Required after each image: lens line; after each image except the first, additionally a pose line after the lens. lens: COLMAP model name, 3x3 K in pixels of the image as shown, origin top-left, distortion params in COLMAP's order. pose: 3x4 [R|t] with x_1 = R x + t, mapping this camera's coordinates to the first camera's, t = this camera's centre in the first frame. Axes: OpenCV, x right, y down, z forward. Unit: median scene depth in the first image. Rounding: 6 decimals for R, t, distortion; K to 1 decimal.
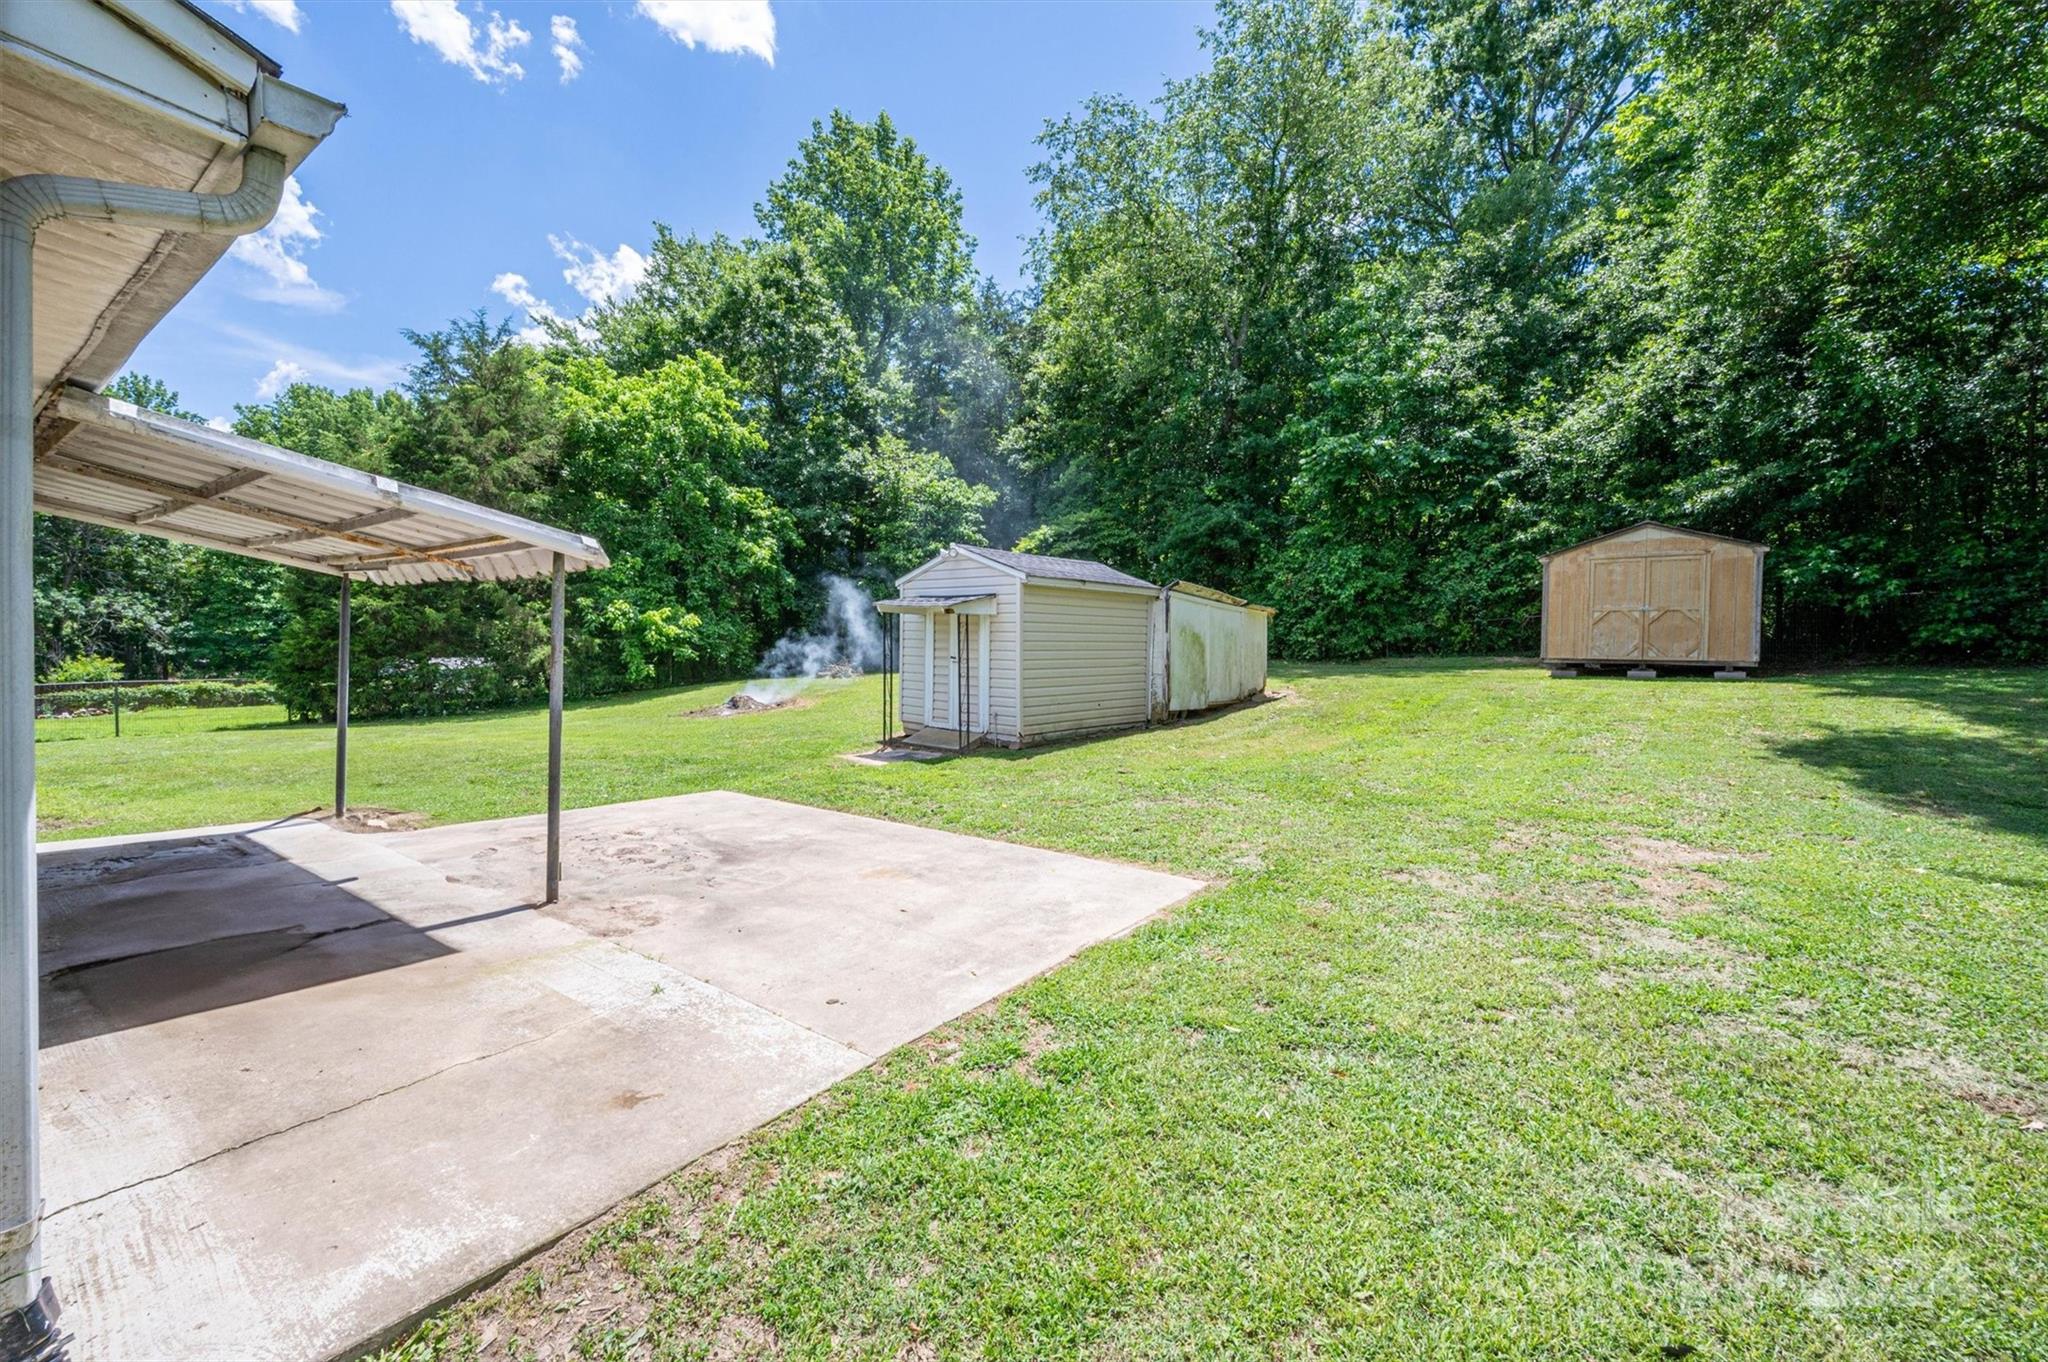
lens RADIAL K [[814.0, 0, 1014.0], [0, 814.0, 668.5], [0, 0, 1]] dist [-0.010745, 0.000052]
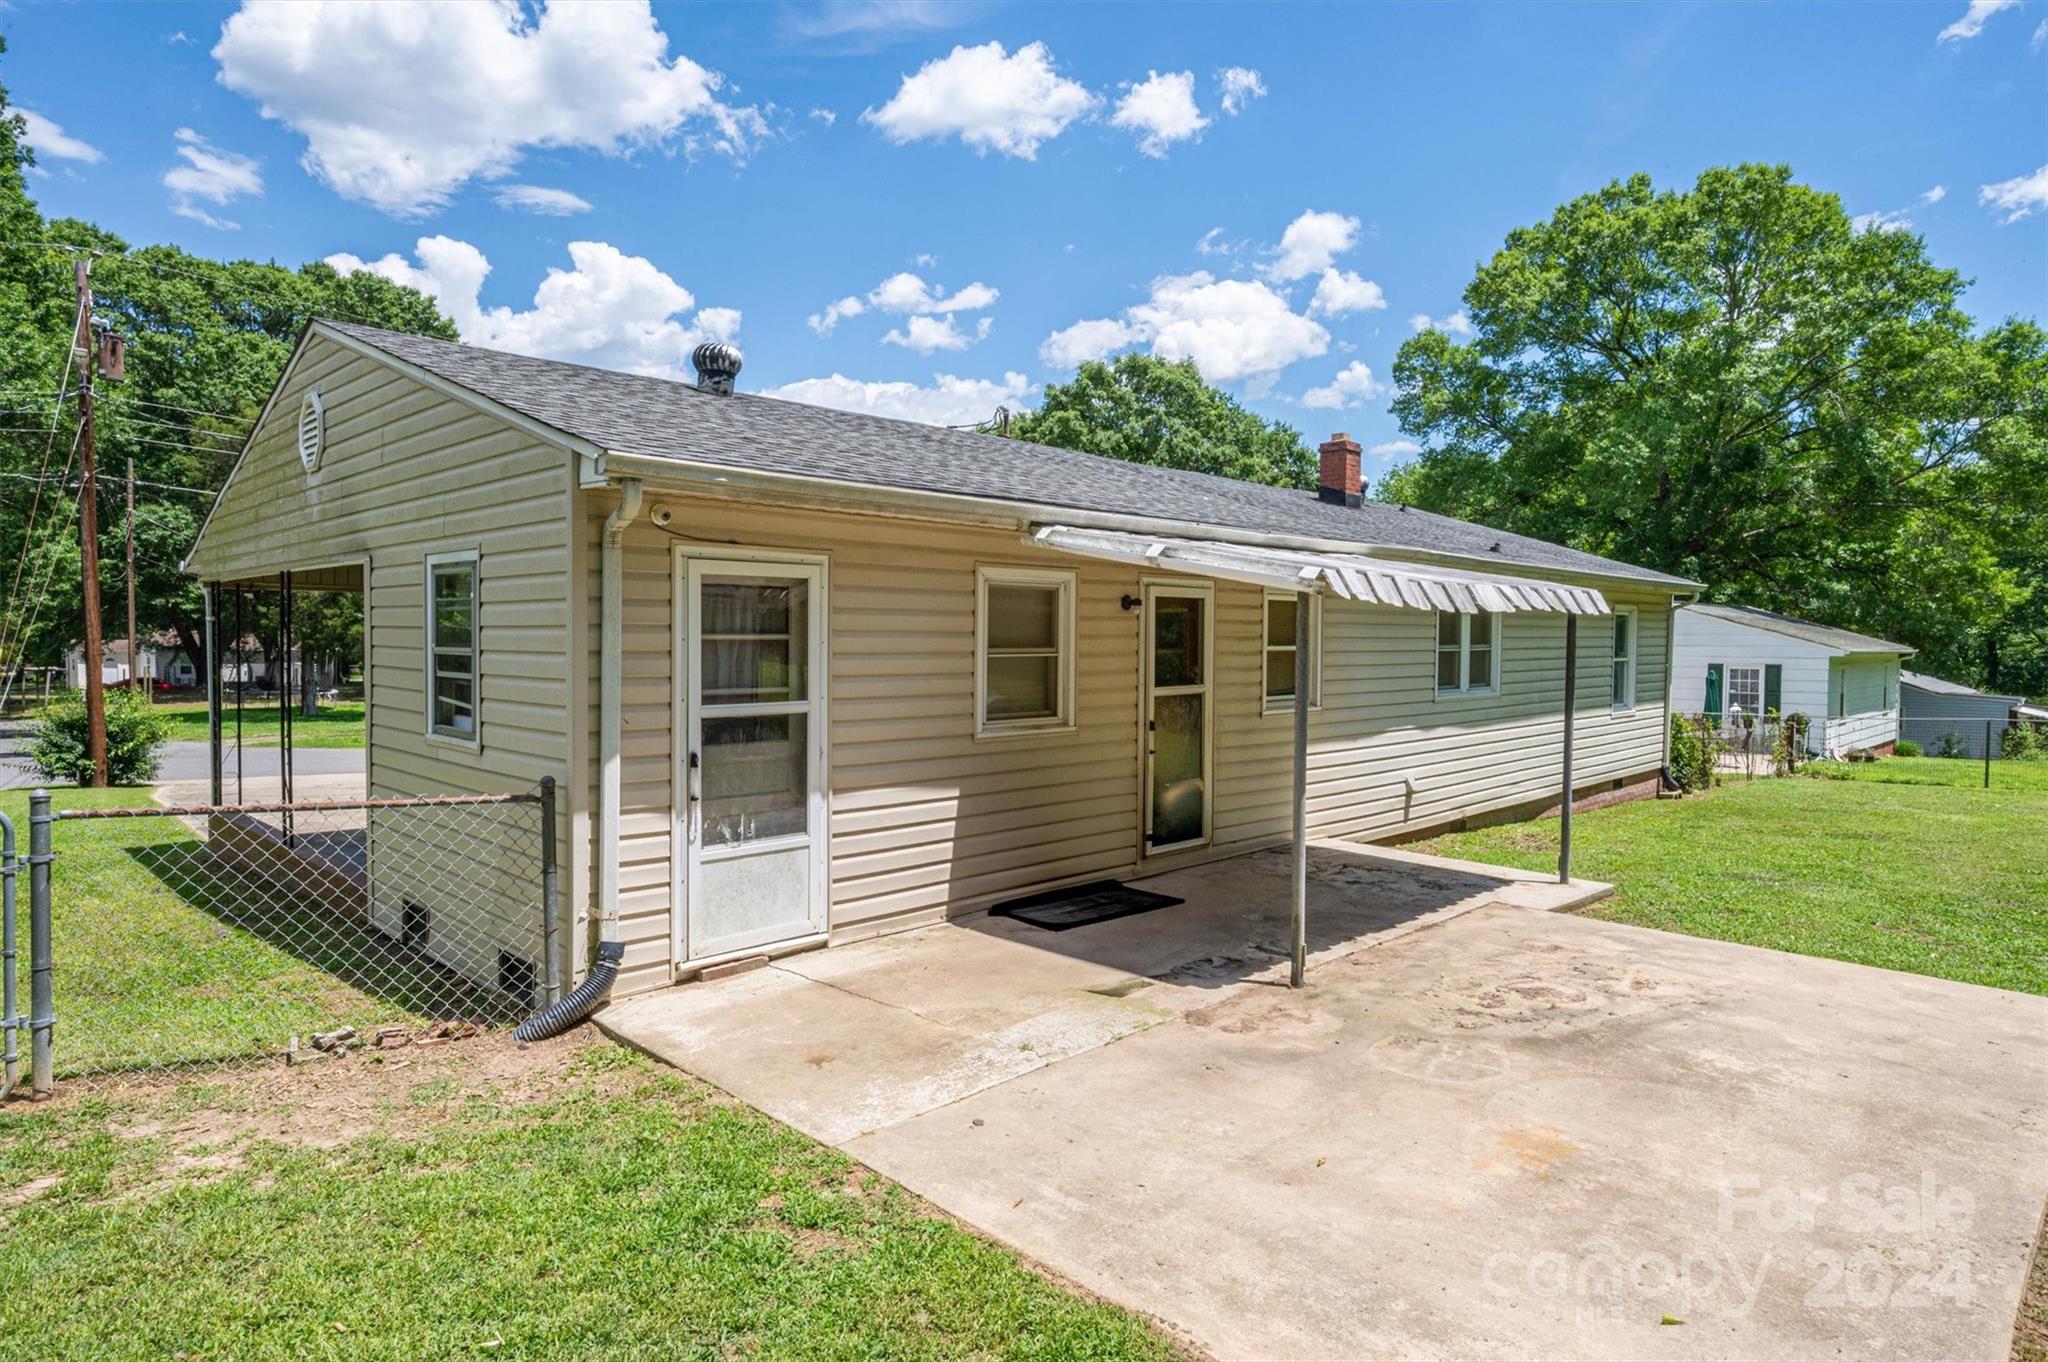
lens RADIAL K [[1177.6, 0, 1047.4], [0, 1177.6, 669.4], [0, 0, 1]] dist [-0.001320, -0.000728]
pose [[-0.156523, 0.009694, -0.987627, 0.149537], [-0.027006, 0.999536, 0.014091, -0.013698], [0.987305, 0.028877, -0.156189, 0.188075]]
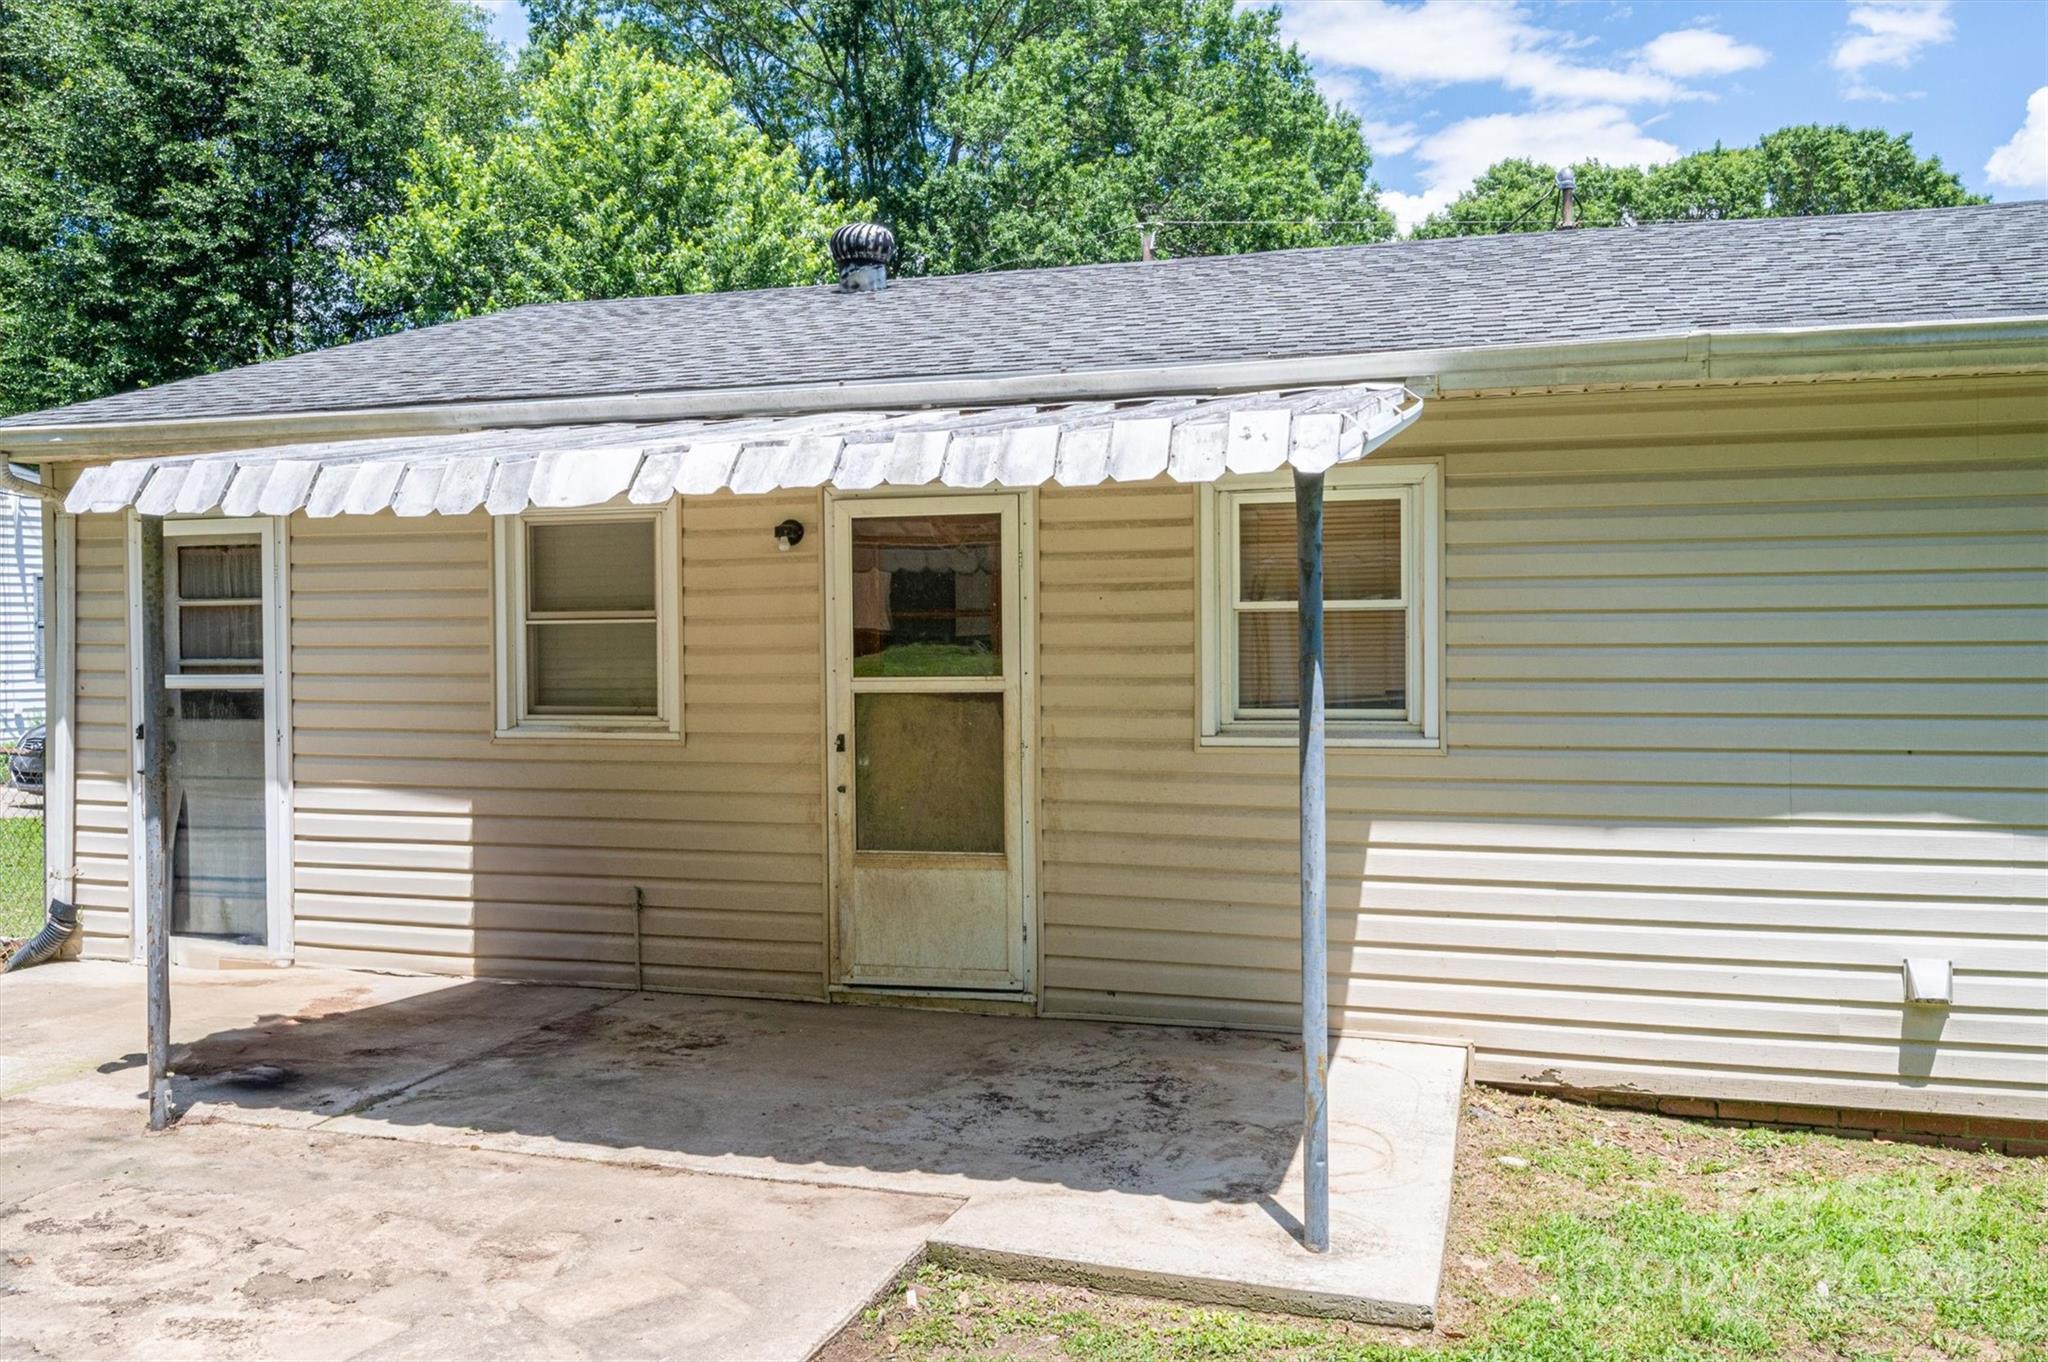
lens RADIAL K [[1701.8, 0, 1023.7], [0, 1701.8, 650.6], [0, 0, 1]] dist [-0.007184, -0.005436]
pose [[-0.952800, -0.008830, -0.303470, -0.158416], [-0.015910, 0.999656, 0.020867, -0.015428], [0.303182, 0.024710, -0.952612, 0.466236]]
